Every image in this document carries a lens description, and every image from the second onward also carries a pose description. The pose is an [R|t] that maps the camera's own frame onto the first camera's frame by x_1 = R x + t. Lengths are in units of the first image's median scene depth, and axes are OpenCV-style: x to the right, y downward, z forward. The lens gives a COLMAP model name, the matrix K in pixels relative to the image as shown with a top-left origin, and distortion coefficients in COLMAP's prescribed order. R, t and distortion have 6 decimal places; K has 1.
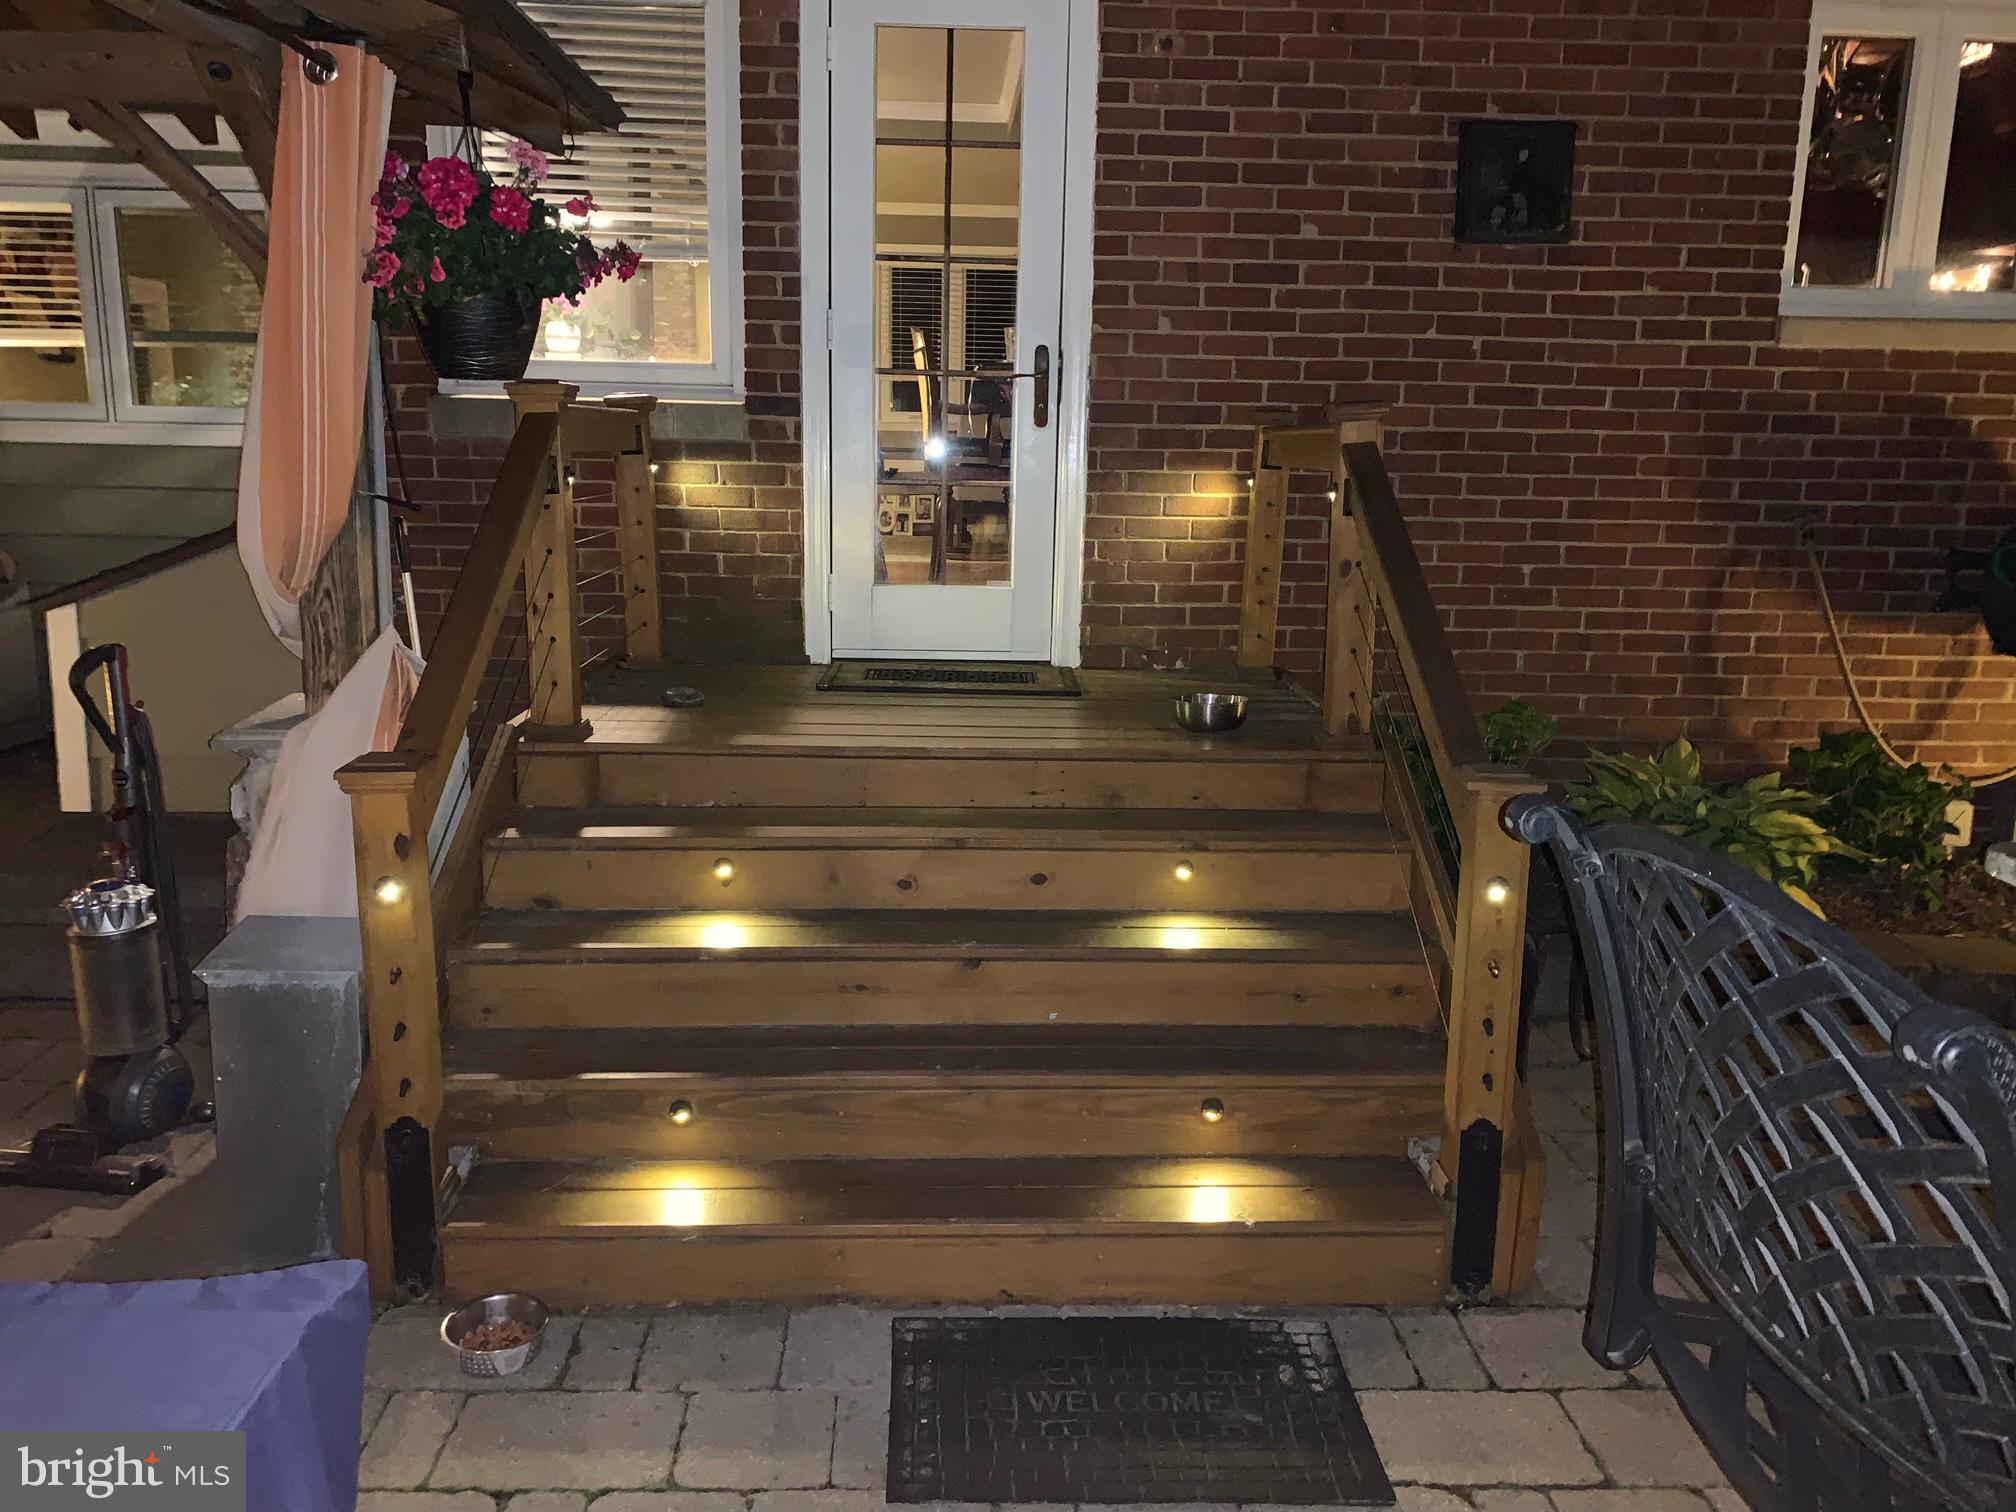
lens RADIAL K [[1548.3, 0, 1008.0], [0, 1548.3, 756.0], [0, 0, 1]] dist [0.011170, 0.007603]
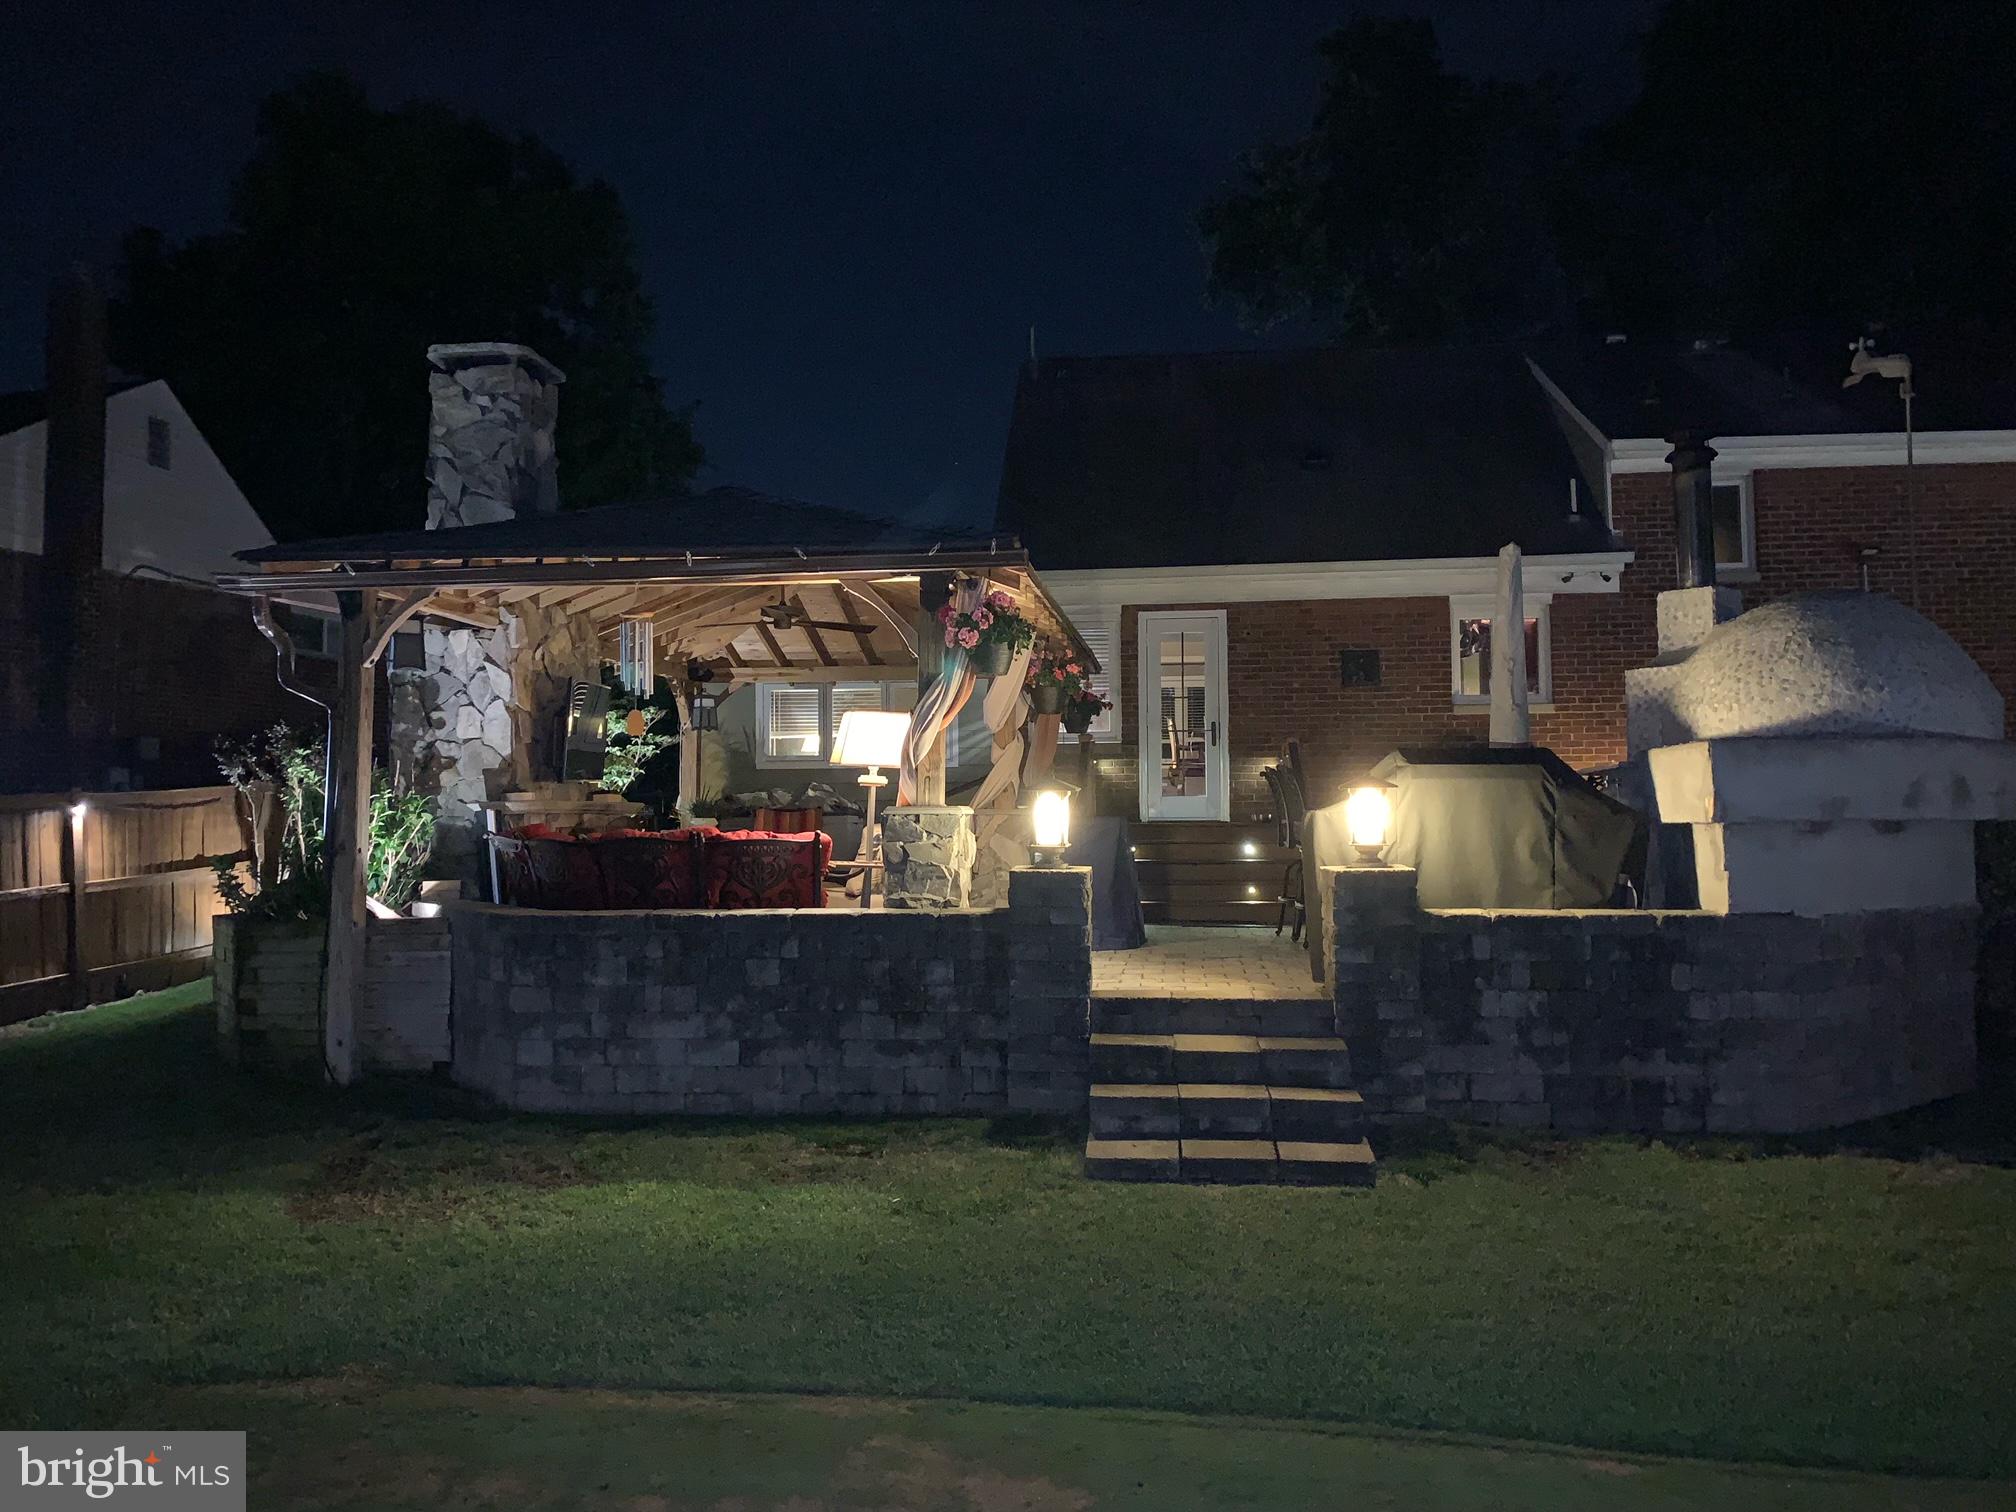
lens RADIAL K [[1548.3, 0, 1008.0], [0, 1548.3, 756.0], [0, 0, 1]] dist [0.011170, 0.007603]
pose [[0.992355, -0.029549, -0.119823, -0.017380], [0.001173, 0.973127, -0.230265, 0.523976], [0.123407, 0.228364, 0.965723, -2.060747]]
